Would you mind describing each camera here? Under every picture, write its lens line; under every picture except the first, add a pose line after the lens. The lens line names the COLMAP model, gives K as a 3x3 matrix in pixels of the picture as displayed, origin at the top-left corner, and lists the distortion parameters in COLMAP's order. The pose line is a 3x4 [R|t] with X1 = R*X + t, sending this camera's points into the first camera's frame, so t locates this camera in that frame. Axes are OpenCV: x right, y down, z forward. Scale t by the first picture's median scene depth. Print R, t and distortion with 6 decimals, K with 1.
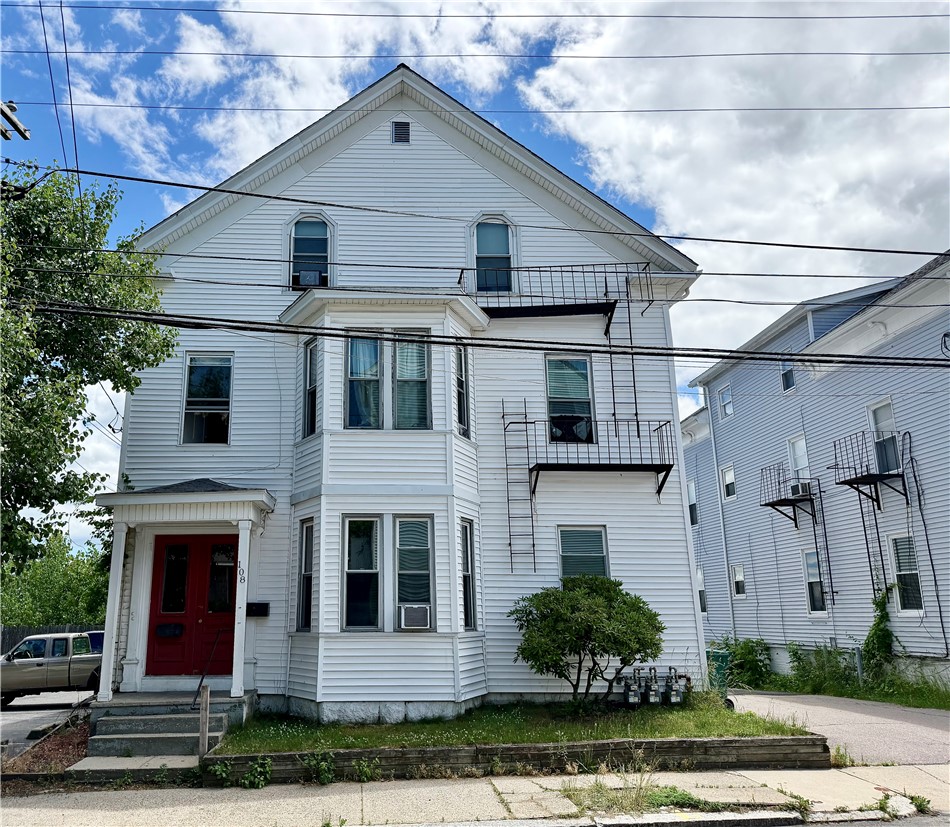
lens RADIAL K [[737.3, 0, 470.7], [0, 737.3, 411.4], [0, 0, 1]] dist [0.003938, -0.015330]
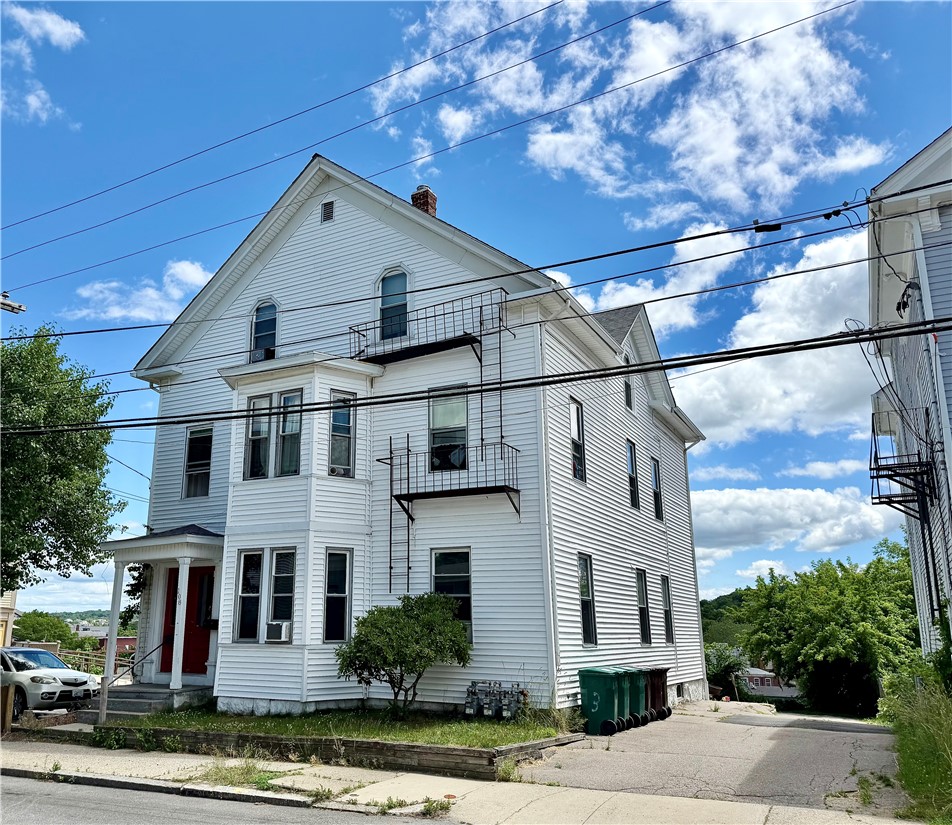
lens RADIAL K [[799.3, 0, 475.9], [0, 799.3, 413.6], [0, 0, 1]] dist [0.001227, -0.012302]
pose [[0.863415, -0.122377, -0.489427, 0.837728], [0.126370, 0.991668, -0.025024, -0.005476], [0.488411, -0.040243, 0.871685, 0.014322]]
